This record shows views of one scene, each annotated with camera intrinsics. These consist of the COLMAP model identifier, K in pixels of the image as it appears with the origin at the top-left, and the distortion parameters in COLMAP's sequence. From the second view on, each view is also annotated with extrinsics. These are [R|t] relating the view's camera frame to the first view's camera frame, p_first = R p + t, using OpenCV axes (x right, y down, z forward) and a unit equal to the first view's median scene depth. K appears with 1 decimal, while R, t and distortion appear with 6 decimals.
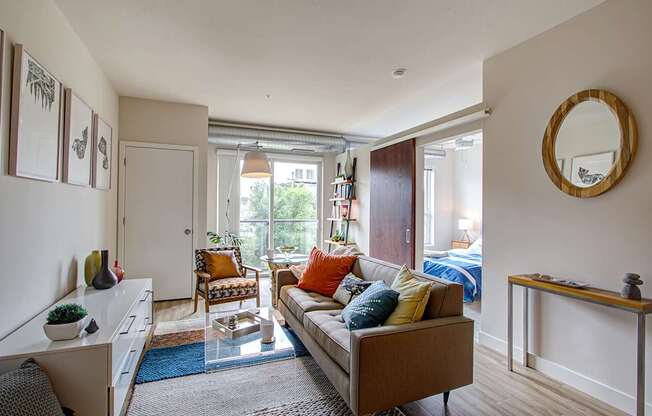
lens RADIAL K [[312.8, 0, 326.4], [0, 312.8, 200.3], [0, 0, 1]] dist [-0.019889, -0.000109]
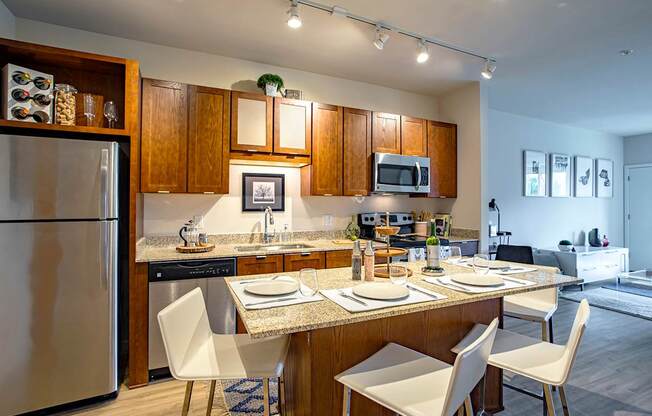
lens RADIAL K [[312.8, 0, 326.4], [0, 312.8, 200.3], [0, 0, 1]] dist [-0.019889, -0.000109]
pose [[0.043186, -0.018877, -0.998889, 1.242141], [0.011069, 0.999769, -0.018415, -0.008301], [0.999006, -0.010262, 0.043385, -0.870990]]
